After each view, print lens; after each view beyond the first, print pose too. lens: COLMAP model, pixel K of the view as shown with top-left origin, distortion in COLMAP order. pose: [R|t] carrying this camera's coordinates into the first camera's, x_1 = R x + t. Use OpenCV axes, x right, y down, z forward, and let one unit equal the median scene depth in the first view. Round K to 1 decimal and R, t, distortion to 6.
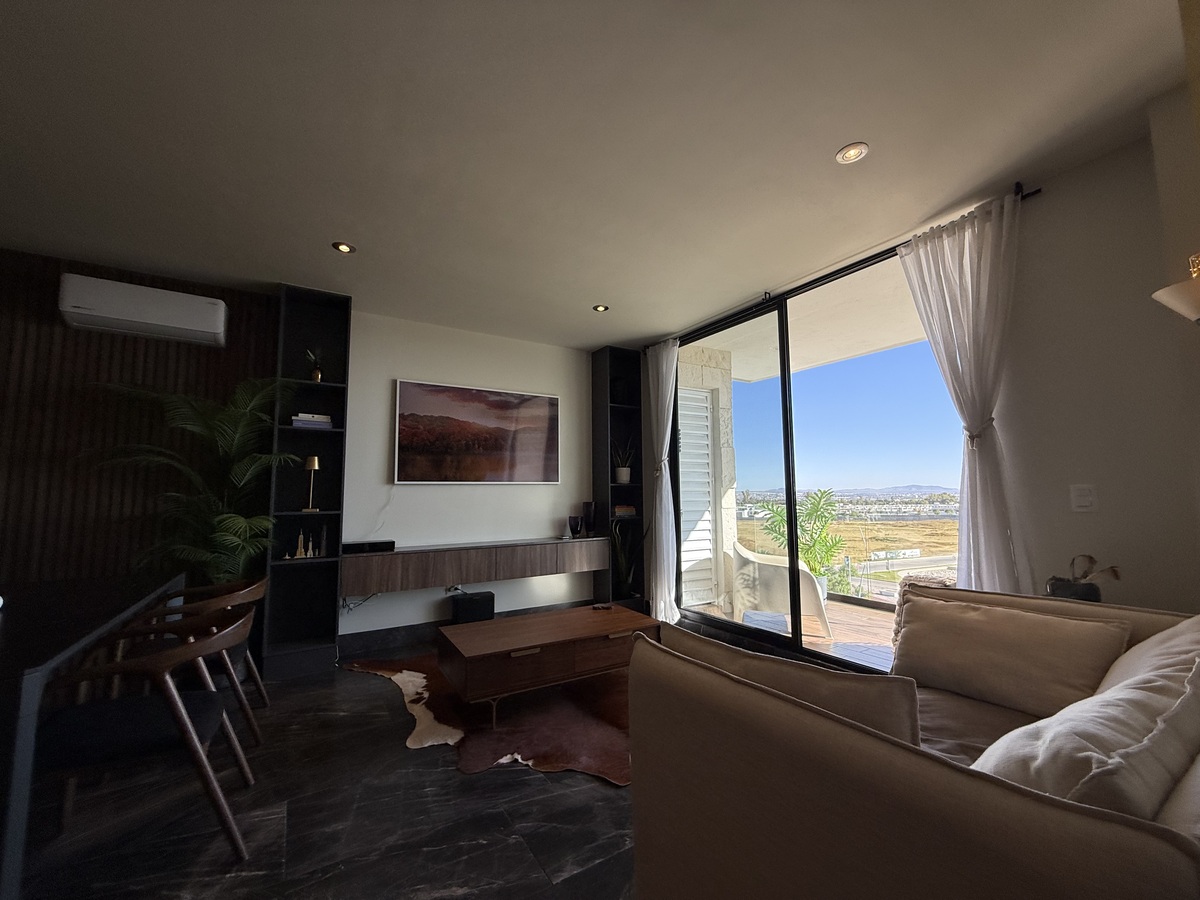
lens RADIAL K [[480.9, 0, 600.6], [0, 480.9, 449.9], [0, 0, 1]] dist [0.000059, -0.000608]
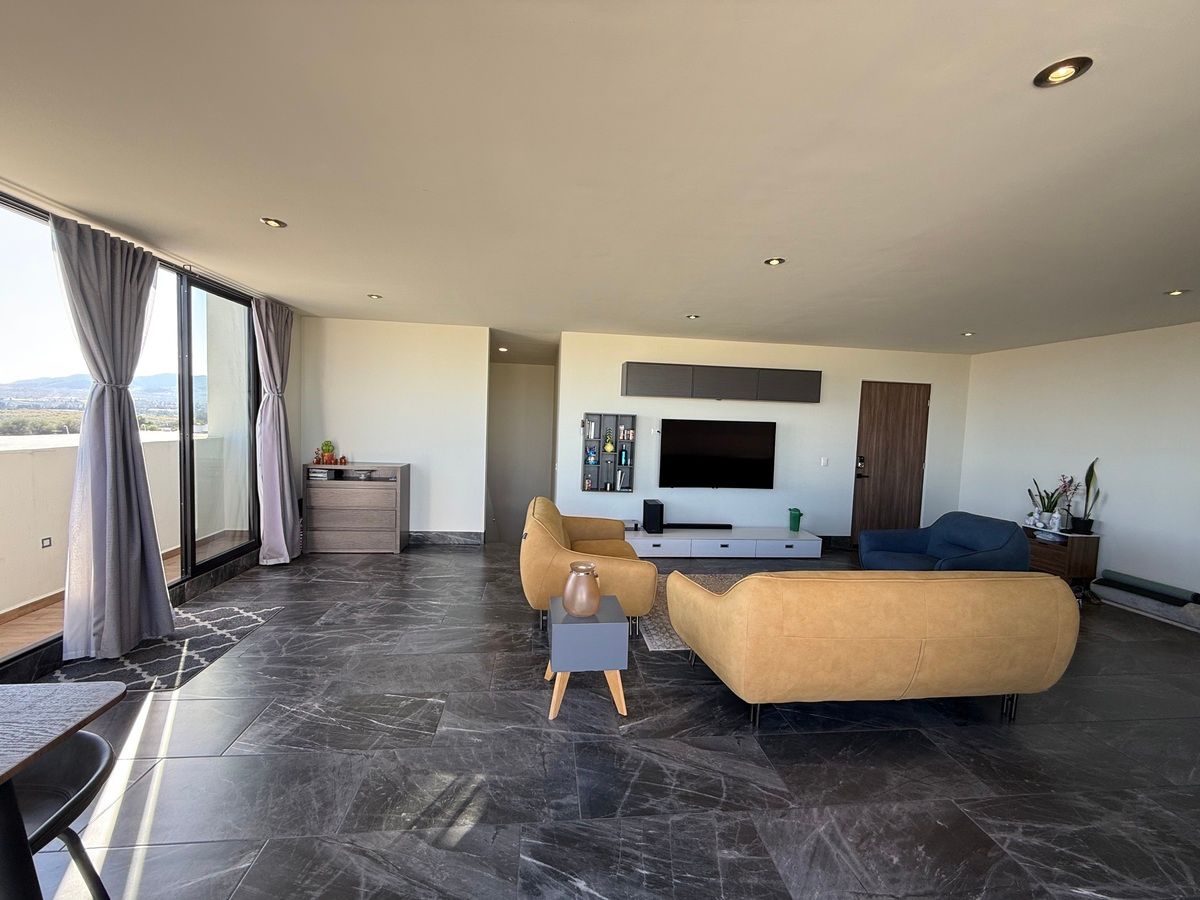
lens RADIAL K [[480.9, 0, 597.7], [0, 480.9, 449.7], [0, 0, 1]] dist [0.000059, -0.000608]
pose [[-0.897202, -0.049267, 0.438863, -0.376471], [-0.066626, 0.997484, -0.024230, -0.018457], [-0.436565, -0.050979, -0.898227, 1.114081]]
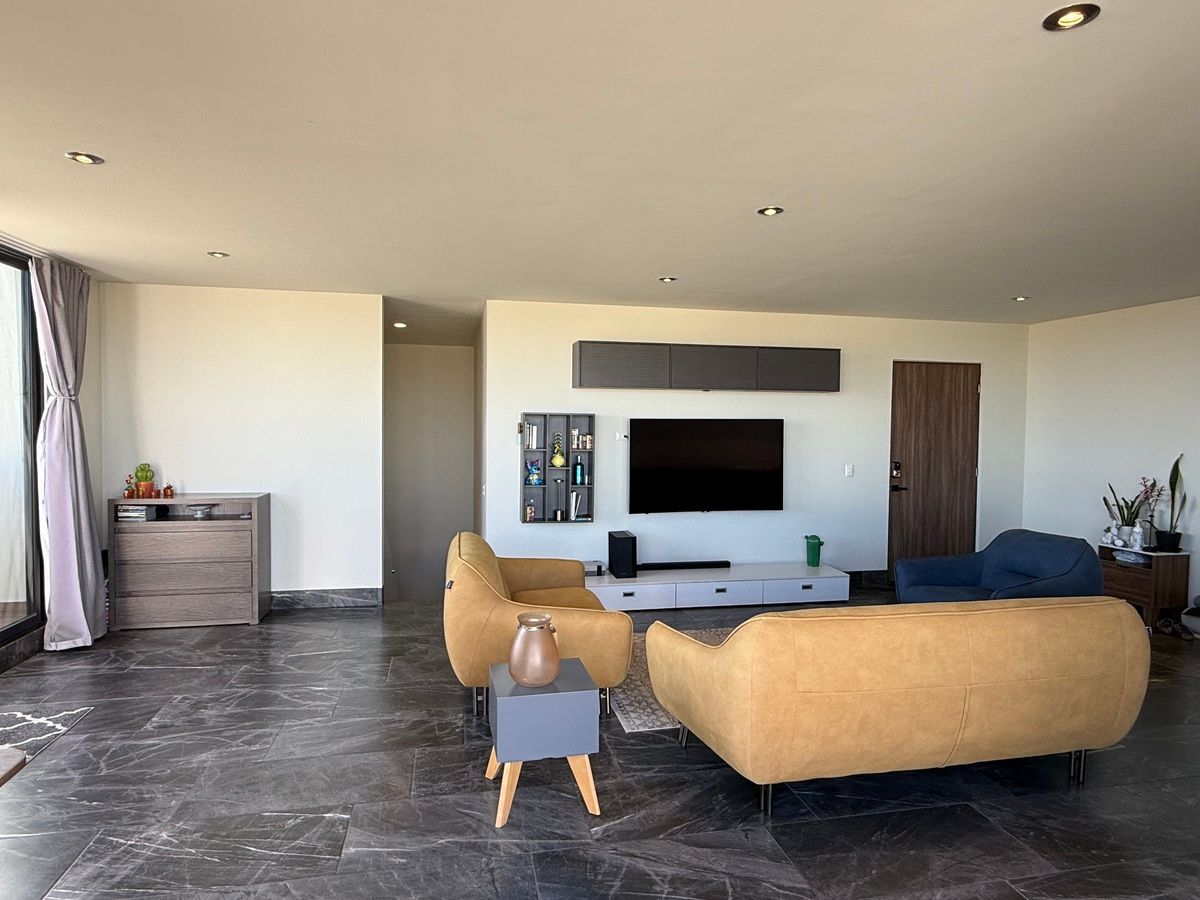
lens RADIAL K [[702.9, 0, 602.6], [0, 702.9, 449.4], [0, 0, 1]] dist [0.000540, -0.003183]
pose [[-0.936187, -0.011846, 0.351303, -0.383961], [-0.031871, 0.998176, -0.051273, -0.015204], [-0.350055, -0.059198, -0.934857, 1.145961]]
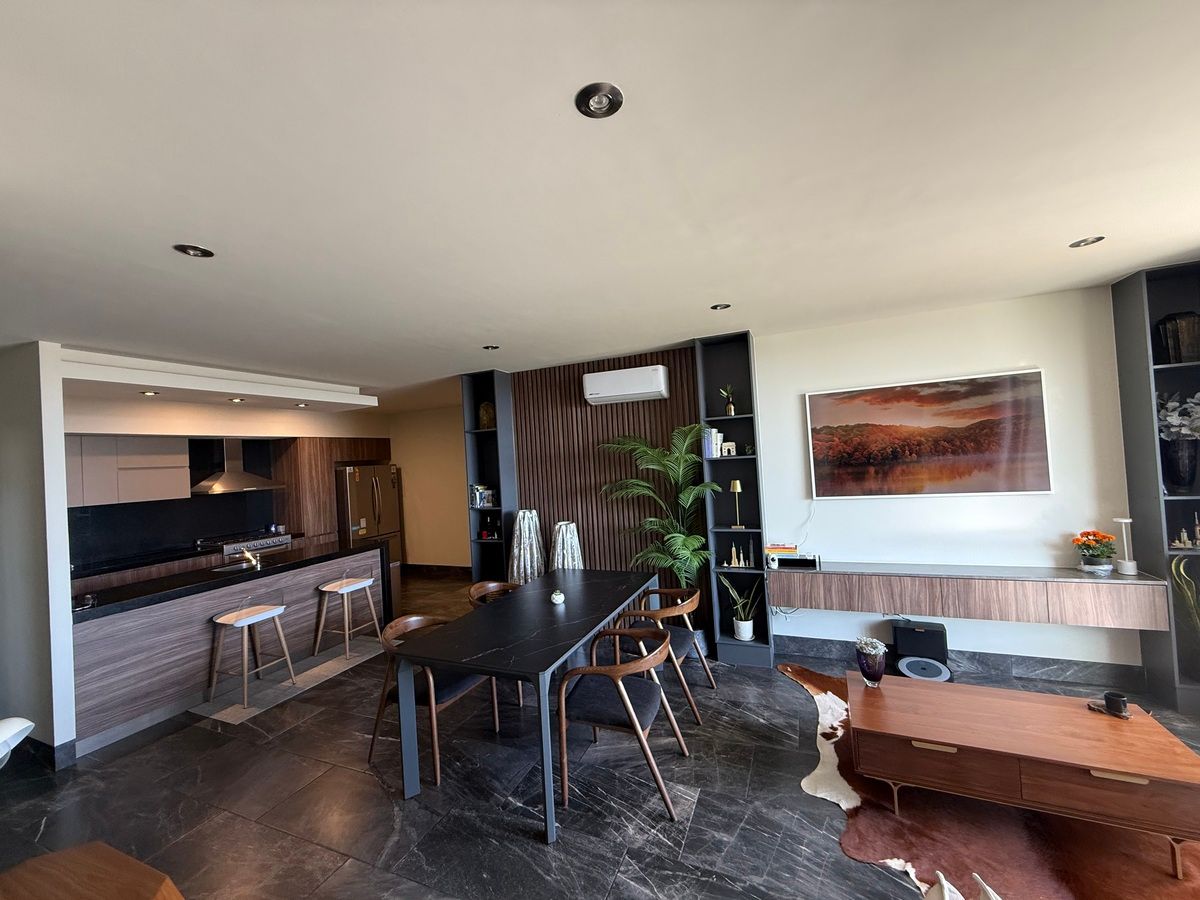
lens RADIAL K [[480.9, 0, 594.2], [0, 480.9, 449.5], [0, 0, 1]] dist [0.000059, -0.000608]
pose [[0.560746, -0.038666, -0.827085, 0.173269], [0.132919, 0.990157, 0.043826, -0.159840], [0.817249, -0.134511, 0.560366, 0.090479]]
